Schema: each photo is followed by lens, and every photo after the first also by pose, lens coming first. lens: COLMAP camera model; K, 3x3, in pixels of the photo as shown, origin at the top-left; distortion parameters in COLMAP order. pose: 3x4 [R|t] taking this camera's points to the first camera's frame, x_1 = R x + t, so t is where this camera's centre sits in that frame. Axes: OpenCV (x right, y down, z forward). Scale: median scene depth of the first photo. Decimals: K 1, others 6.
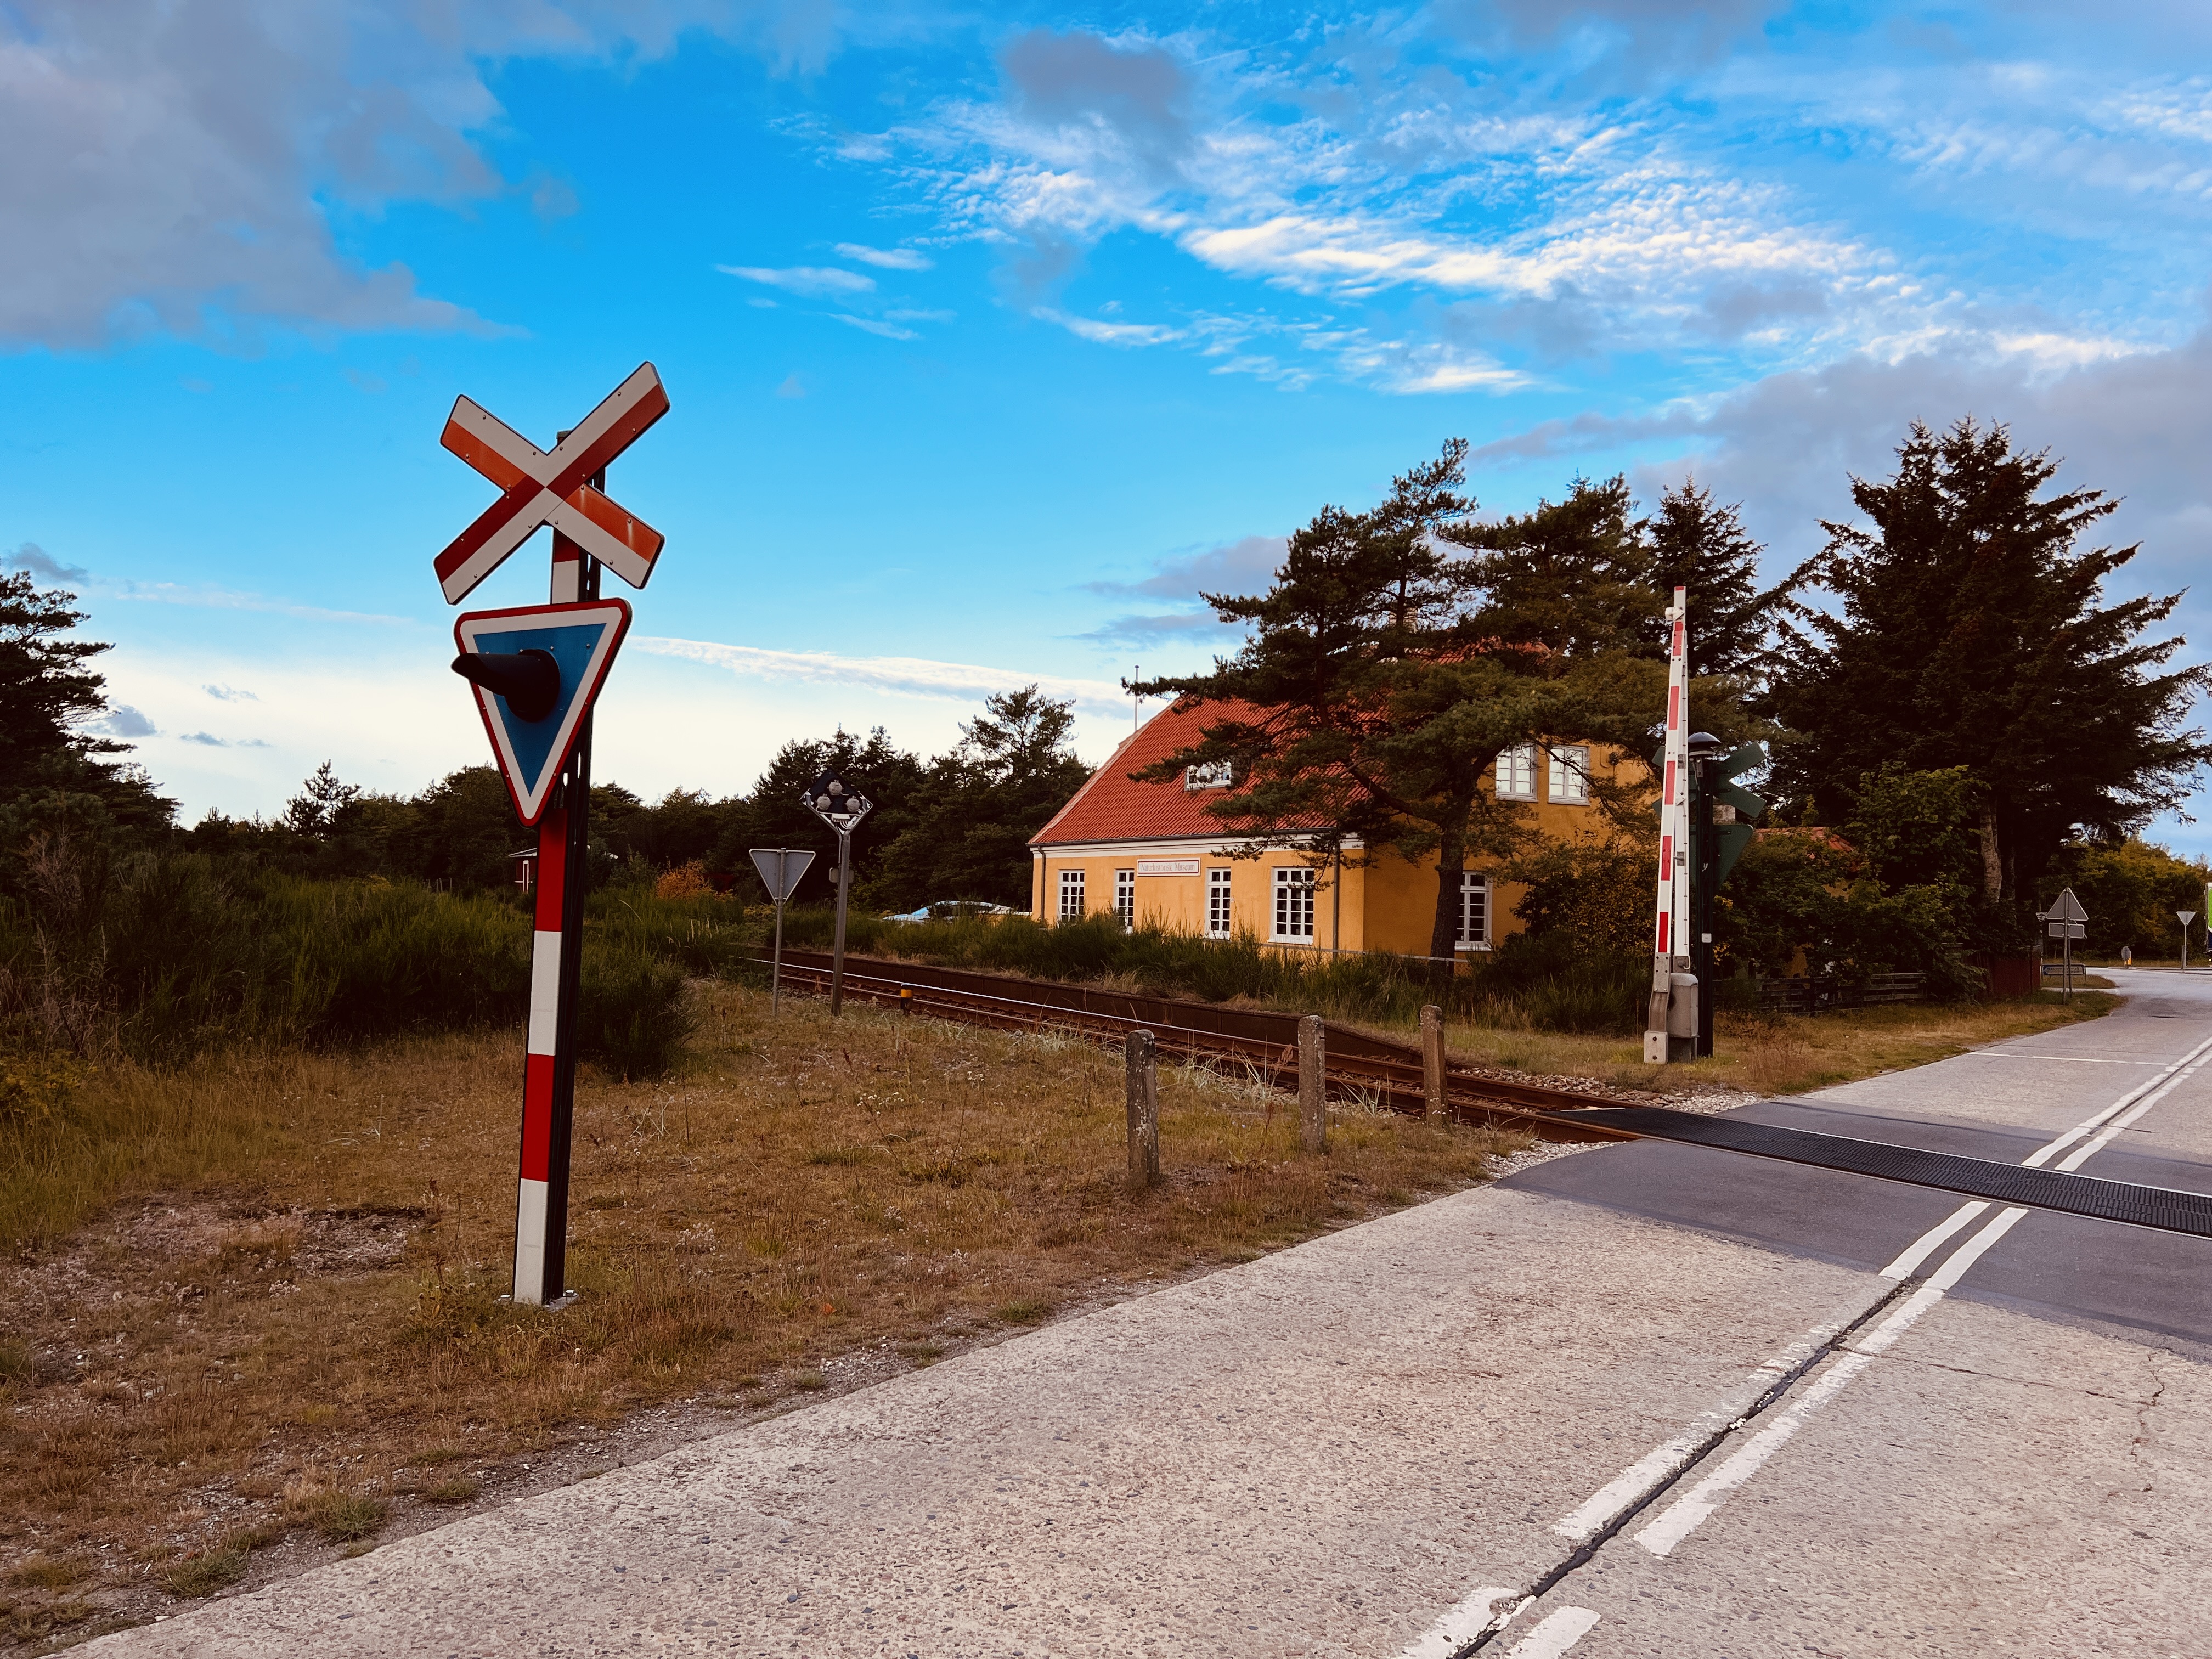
lens RADIAL K [[1704.7, 0, 1128.2], [0, 1704.7, 827.3], [0, 0, 1]] dist [0.013440, -0.002963]
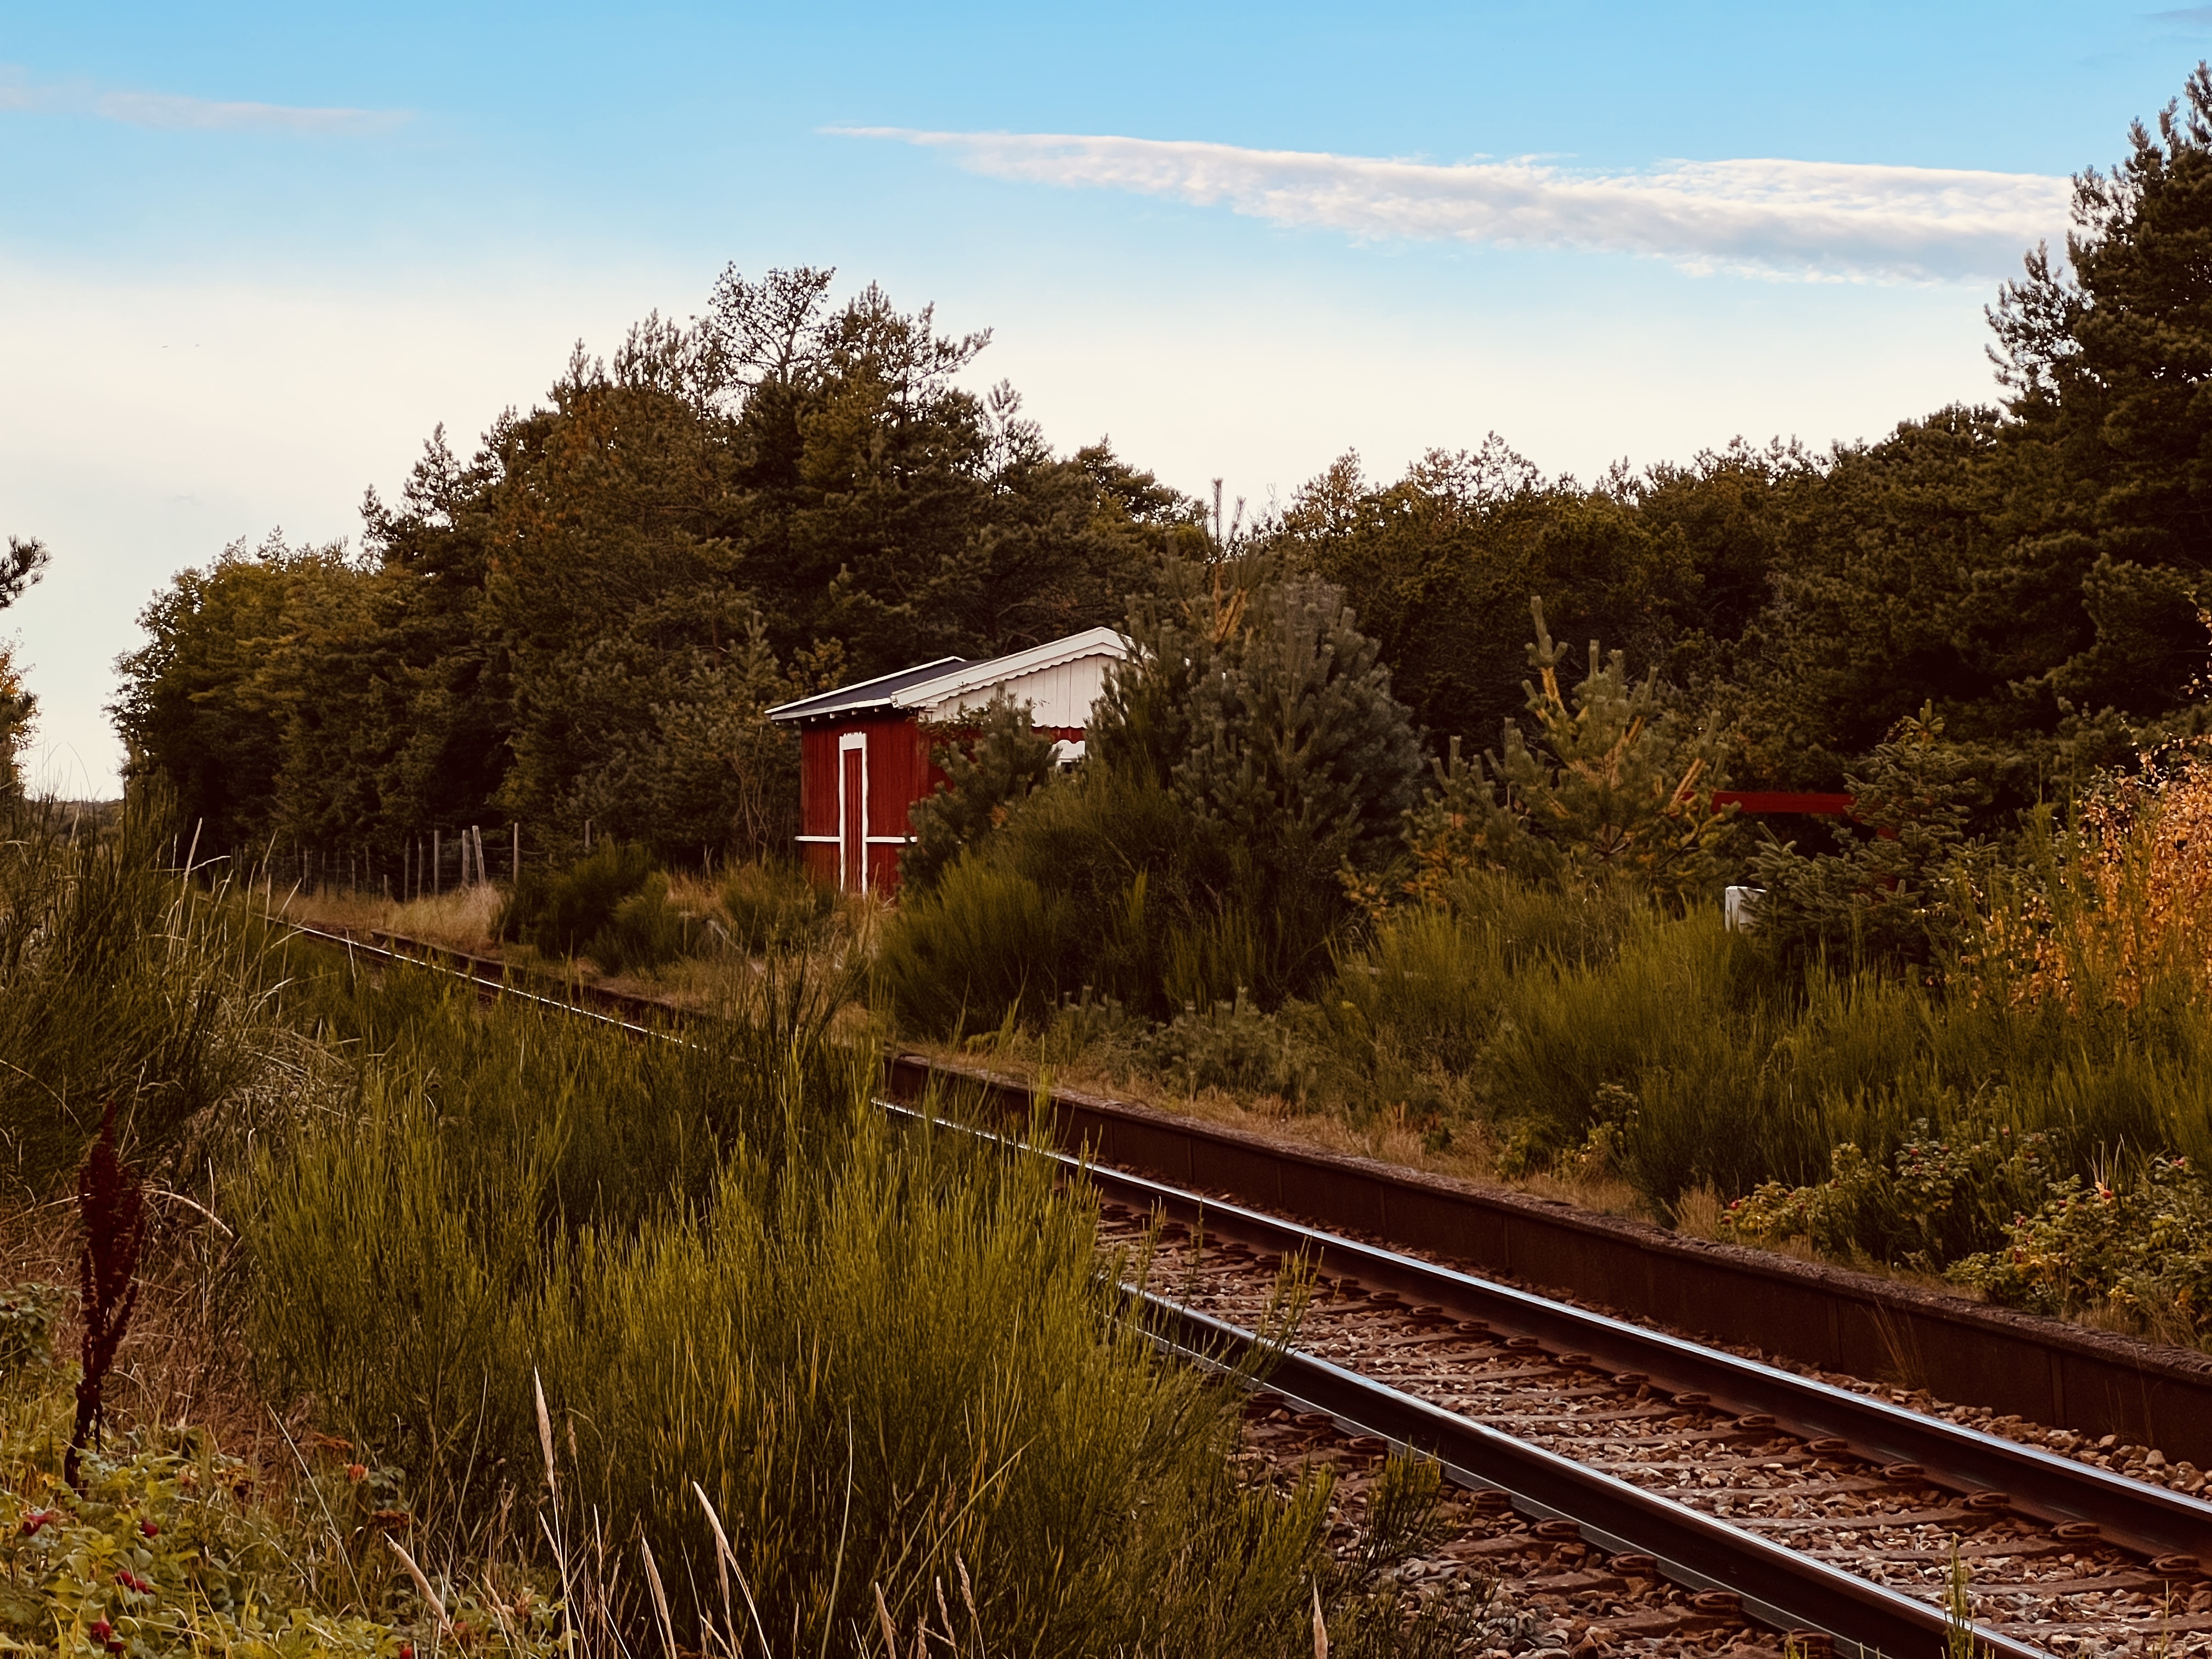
lens RADIAL K [[4957.6, 0, 1106.0], [0, 4957.6, 829.5], [0, 0, 1]] dist [0.061509, 0.189061]
pose [[0.966354, -0.011366, -0.256966, -0.407016], [0.019880, 0.999335, 0.030557, 0.031163], [0.256448, -0.034637, 0.965937, 1.033130]]
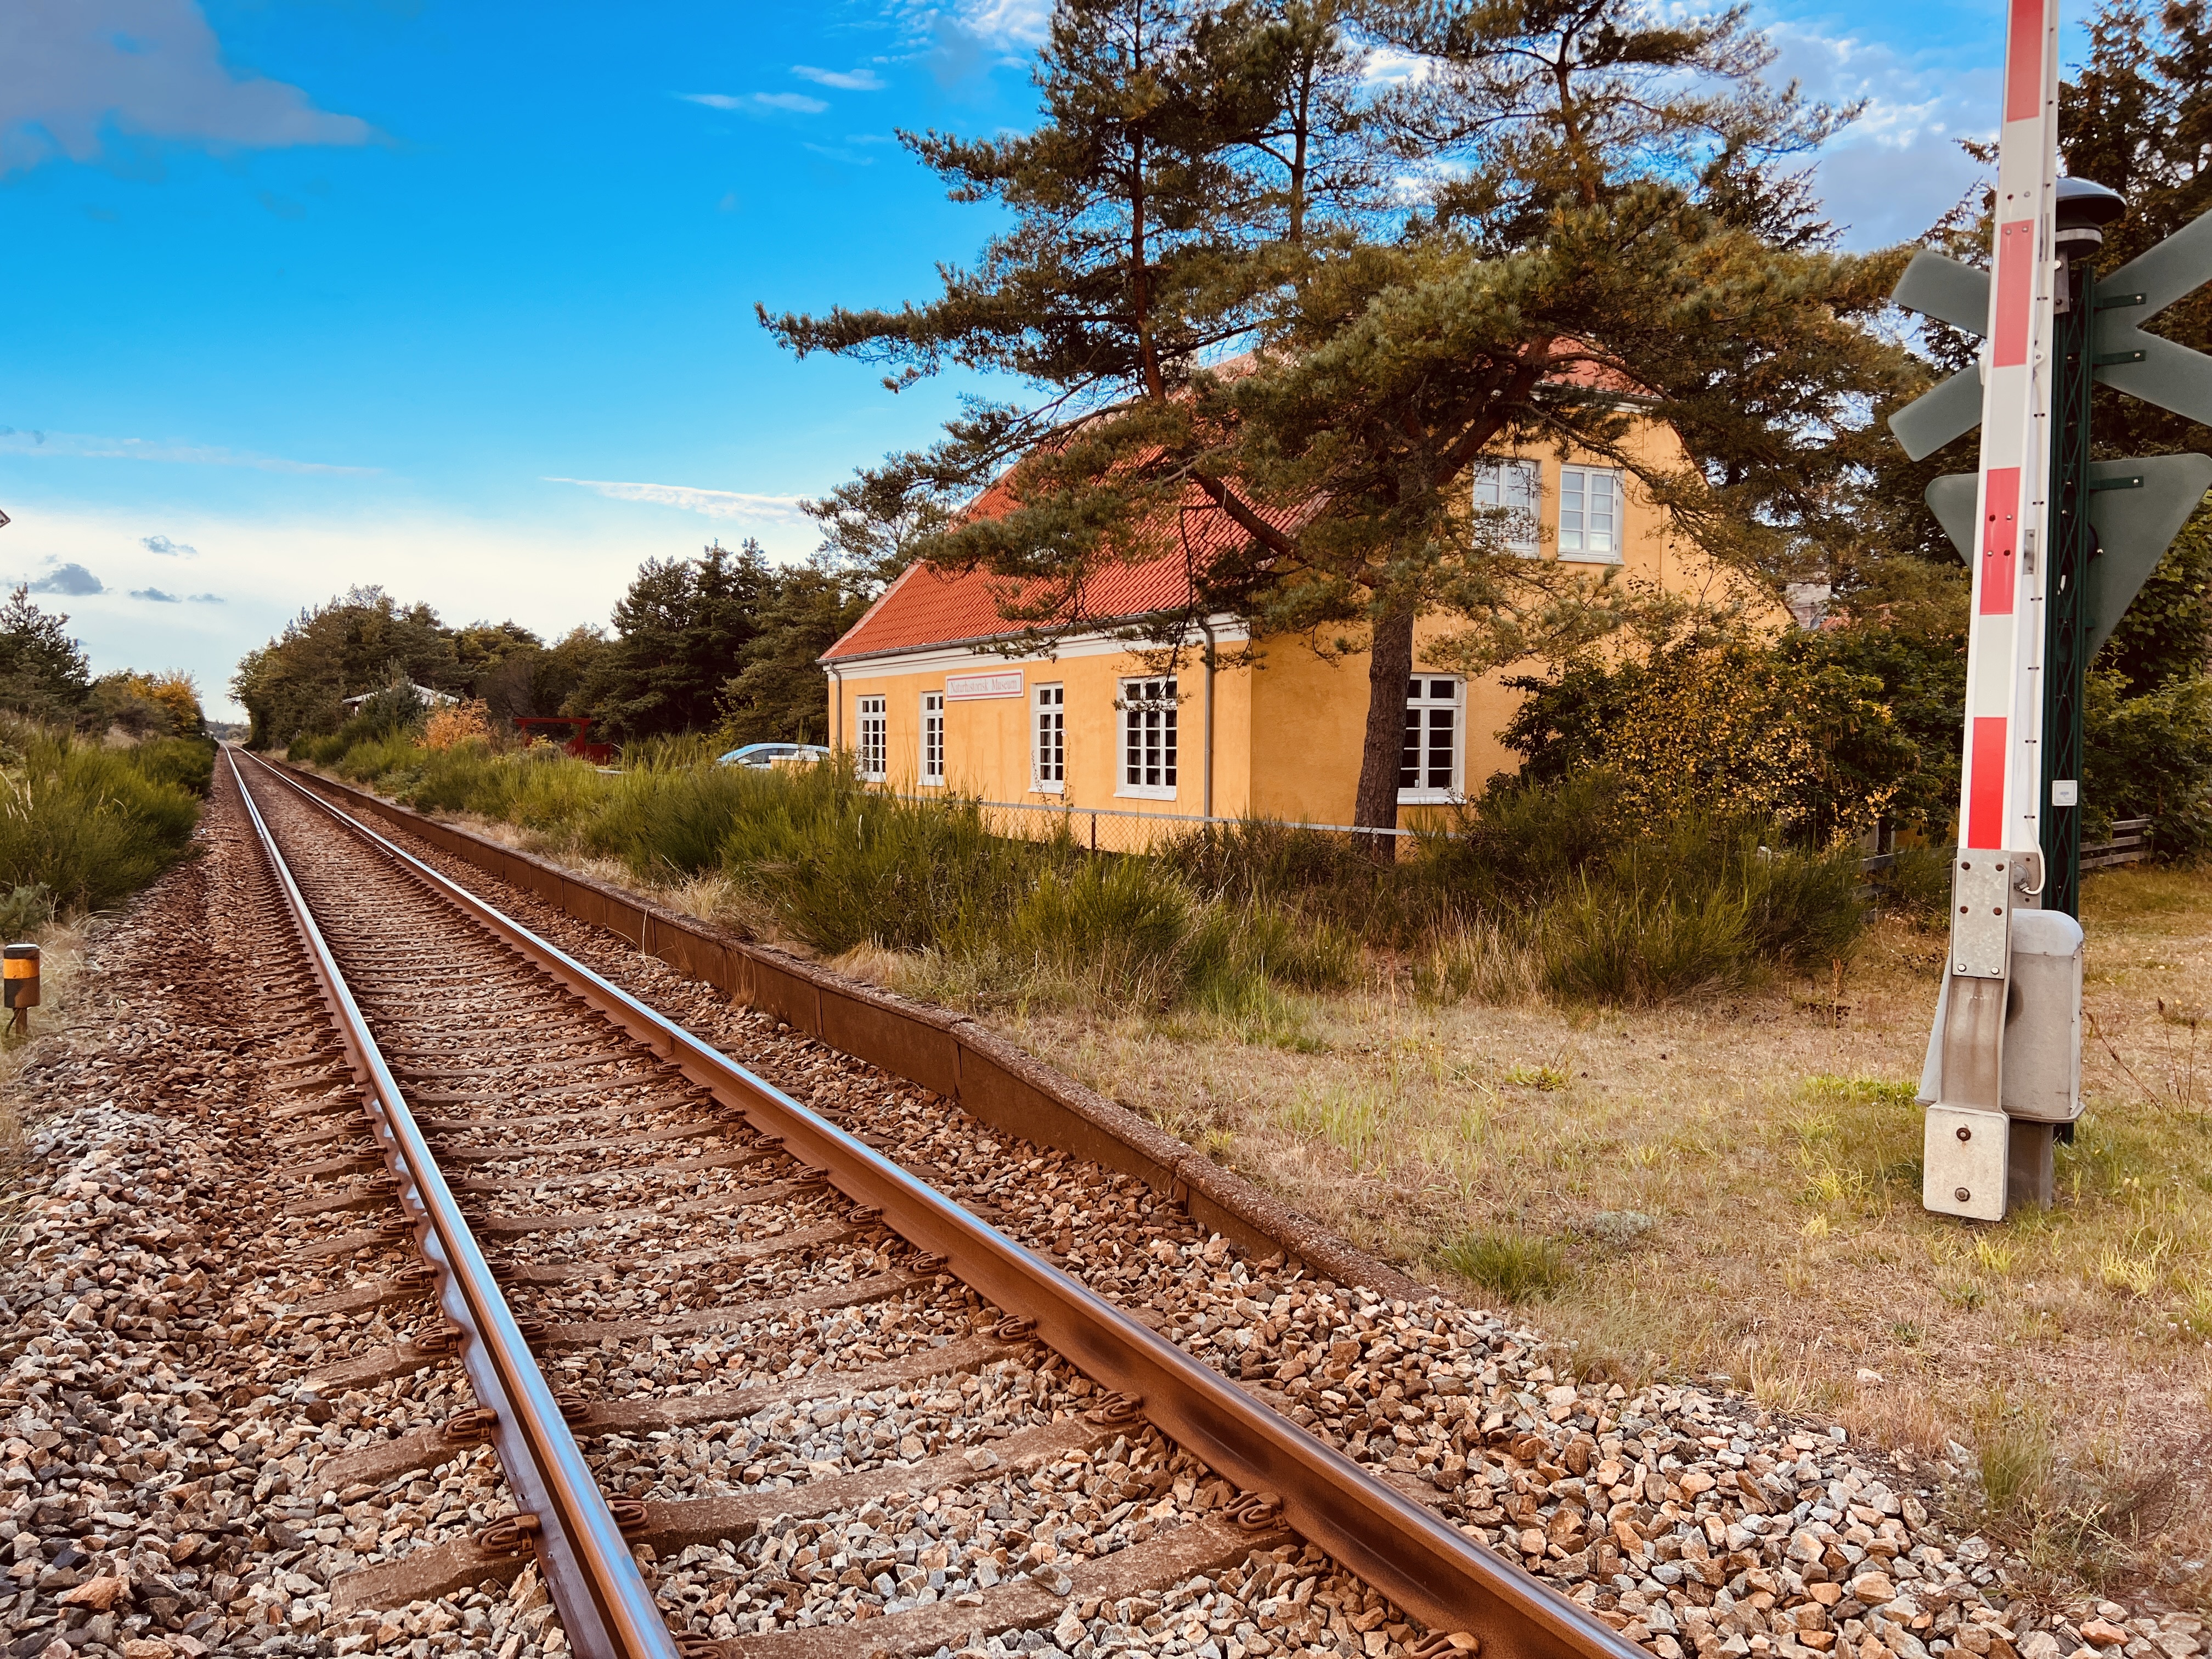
lens RADIAL K [[1690.6, 0, 1116.3], [0, 1690.6, 852.8], [0, 0, 1]] dist [0.042882, -0.058501]
pose [[0.999706, -0.024200, -0.001133, 0.071206], [0.024178, 0.993679, 0.109625, 0.016366], [-0.001527, -0.109620, 0.993972, 0.317630]]
